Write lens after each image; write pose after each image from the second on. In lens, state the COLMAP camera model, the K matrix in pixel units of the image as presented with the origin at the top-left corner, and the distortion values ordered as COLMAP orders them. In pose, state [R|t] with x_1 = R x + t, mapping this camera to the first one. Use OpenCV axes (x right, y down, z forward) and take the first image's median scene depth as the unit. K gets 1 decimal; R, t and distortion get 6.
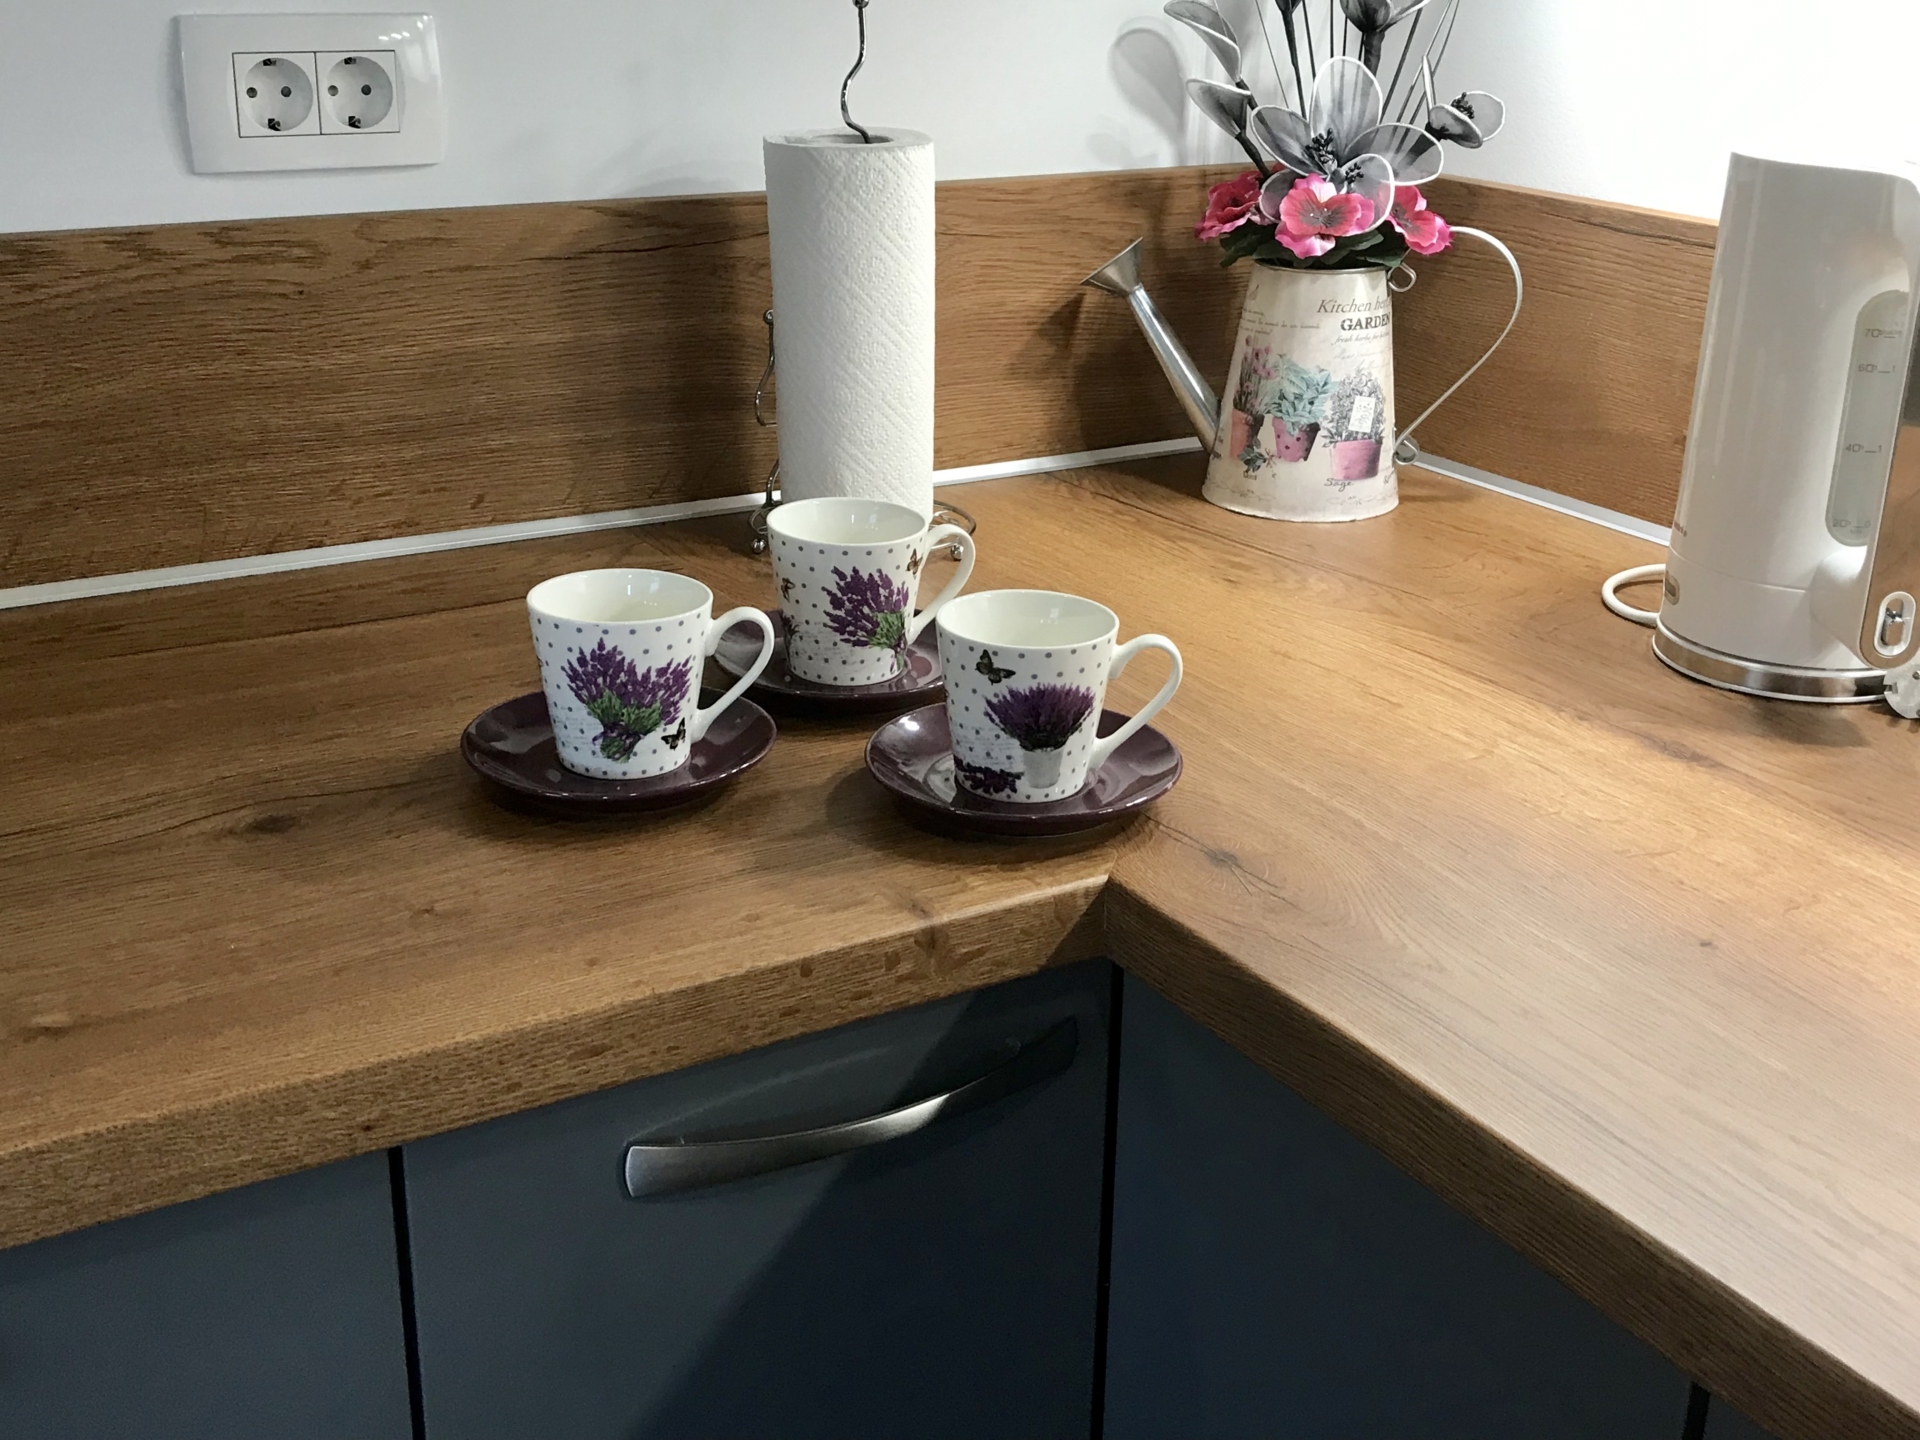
lens RADIAL K [[2145.1, 0, 950.9], [0, 2145.1, 714.3], [0, 0, 1]] dist [0.071822, -0.181873]
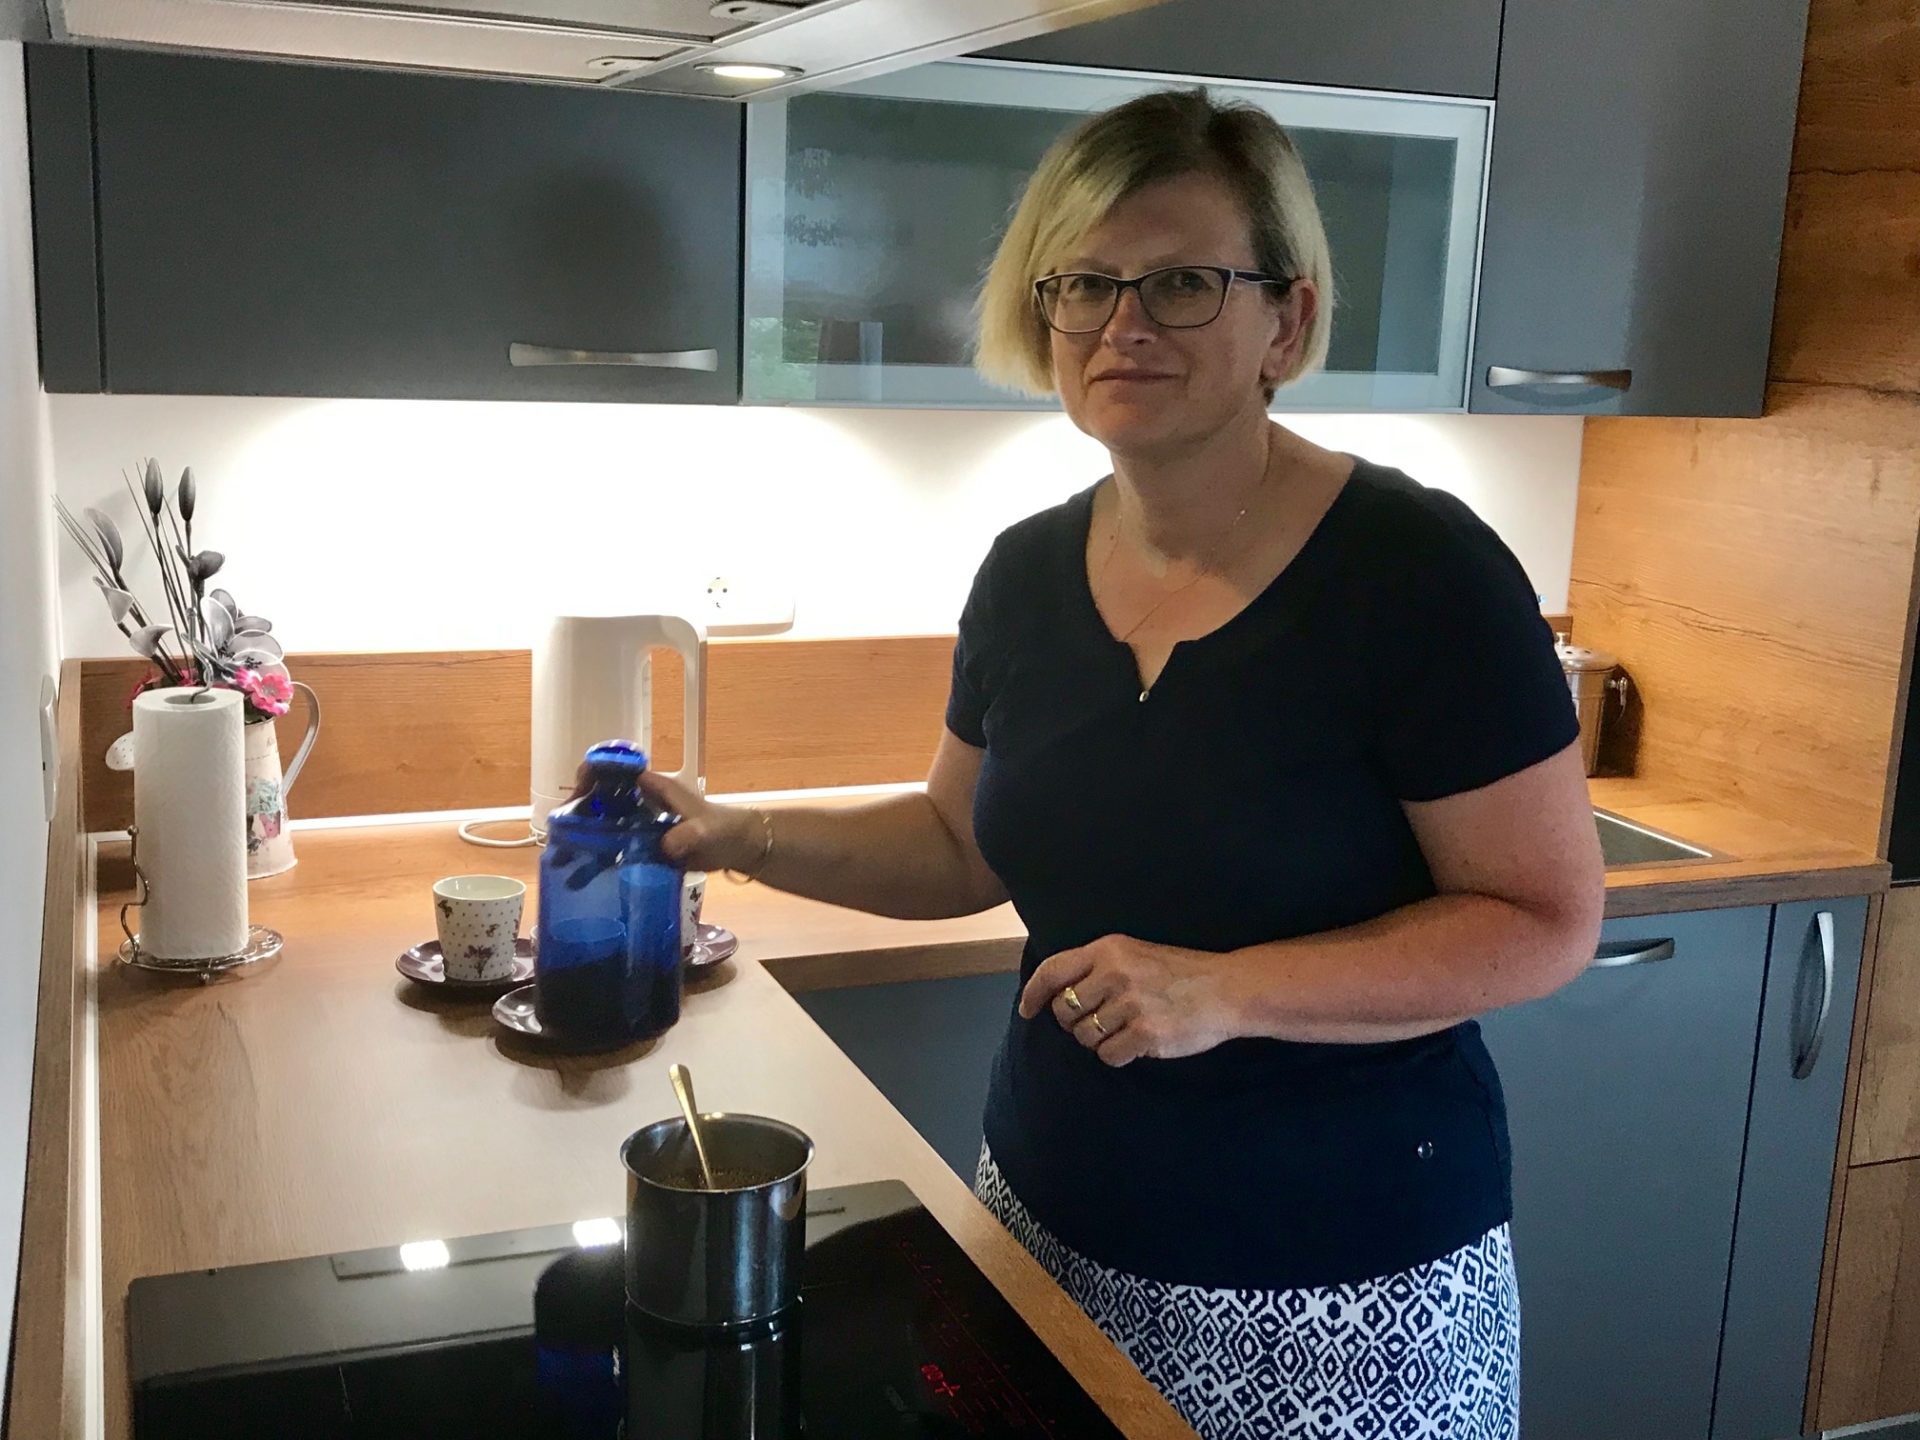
lens RADIAL K [[2069.7, 0, 960.0], [0, 2069.7, 720.0], [0, 0, 1]] dist [0.085291, -0.240213]
pose [[0.145459, -0.207804, 0.967295, -1.300255], [0.320169, 0.934971, 0.152713, -0.282814], [-0.936127, 0.287485, 0.202532, 0.183530]]
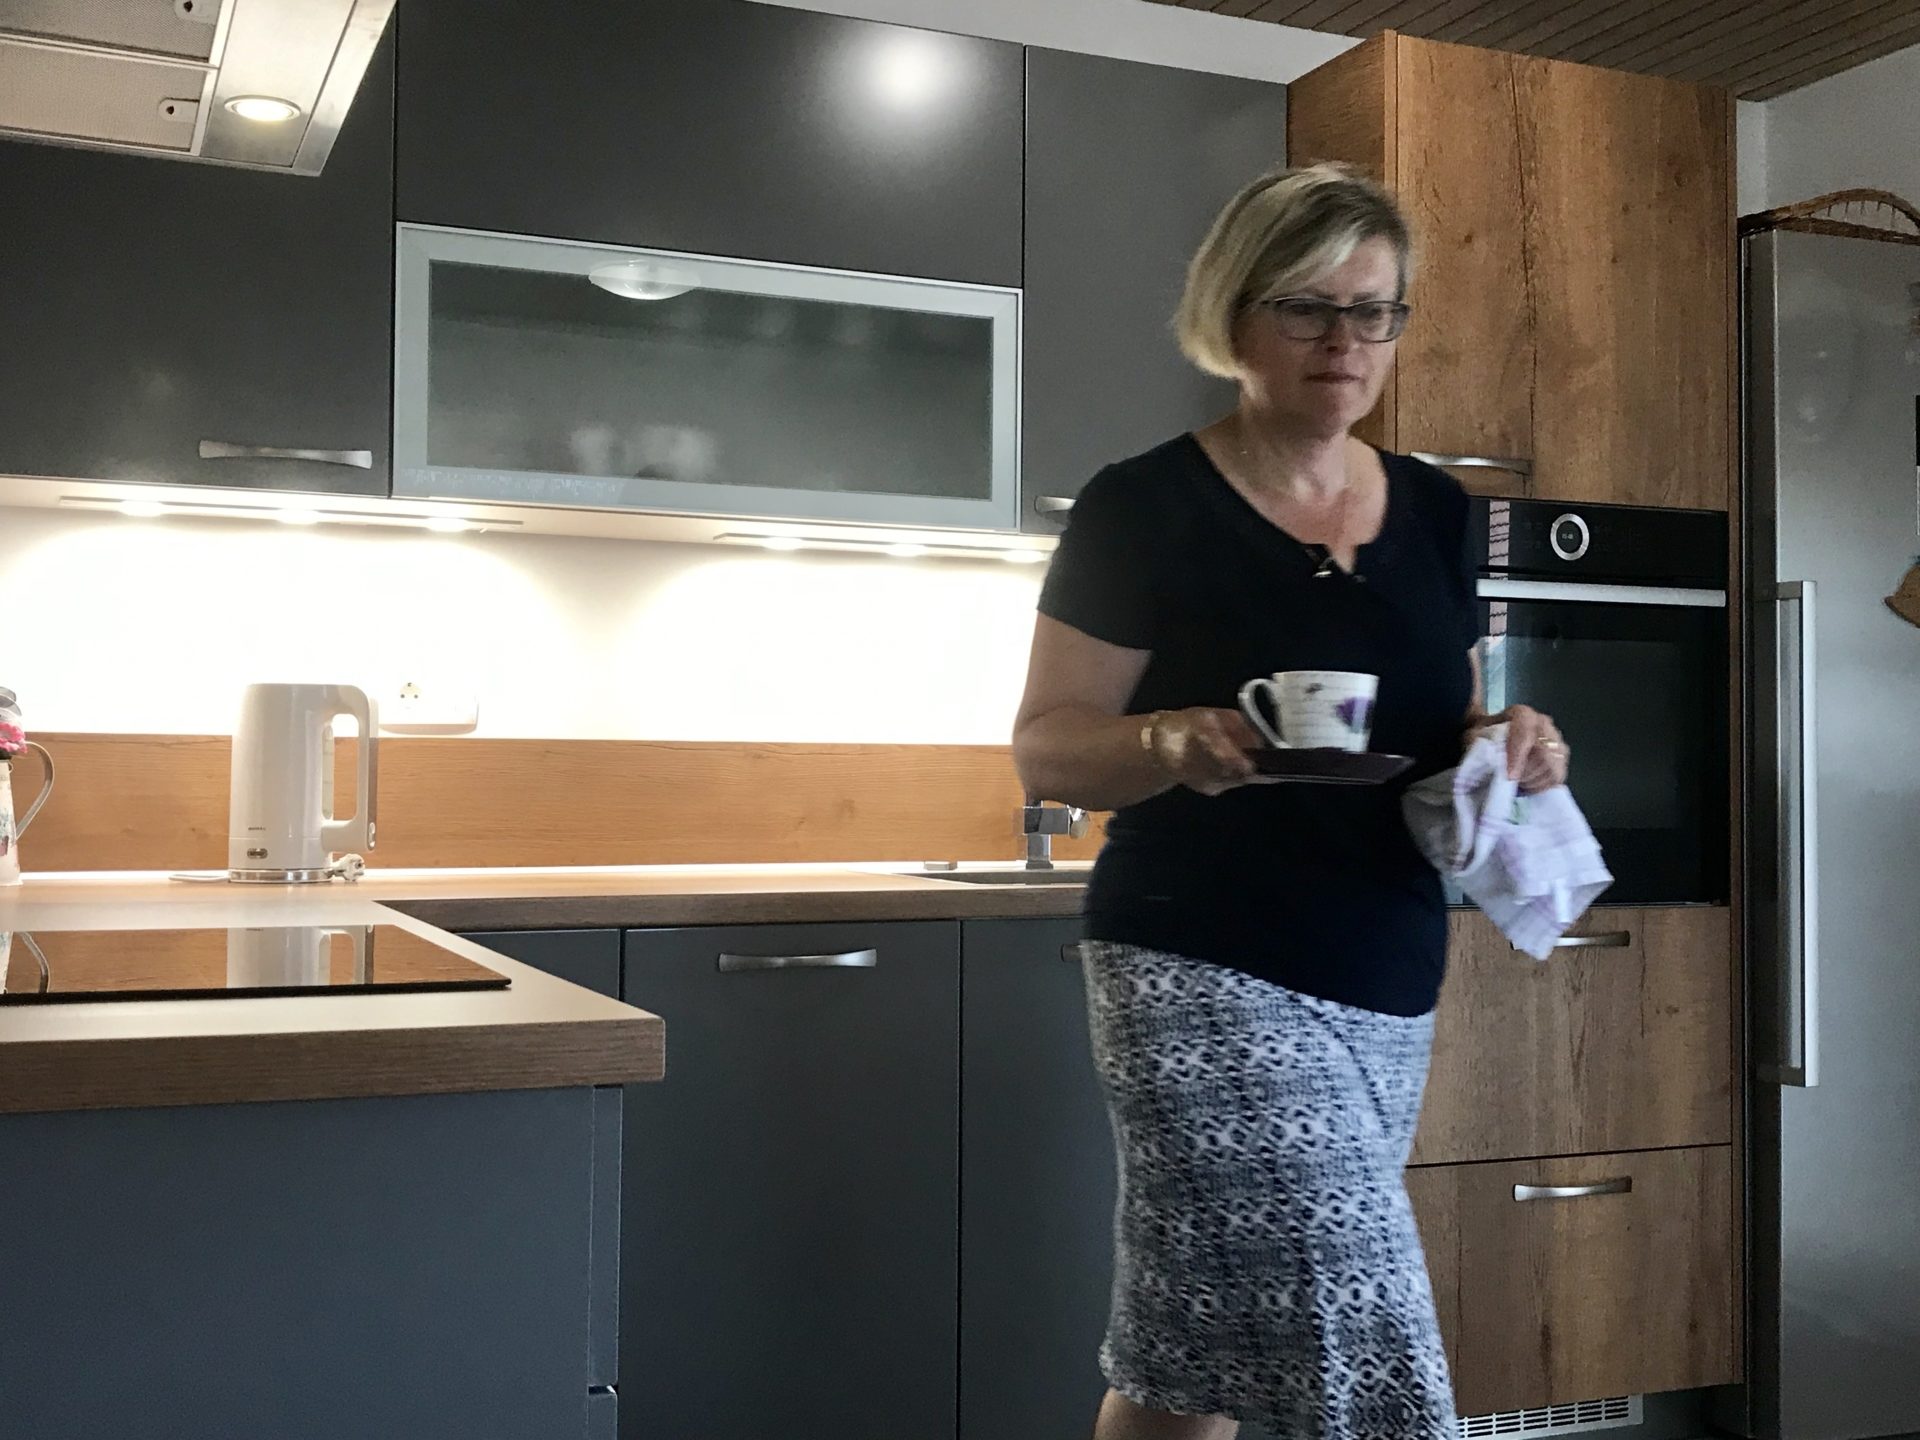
lens RADIAL K [[2145.1, 0, 950.9], [0, 2145.1, 714.3], [0, 0, 1]] dist [0.071822, -0.181873]
pose [[0.133671, 0.015039, 0.990912, -1.723059], [0.349172, 0.935052, -0.061293, 0.189265], [-0.927475, 0.354192, 0.119738, -0.080047]]
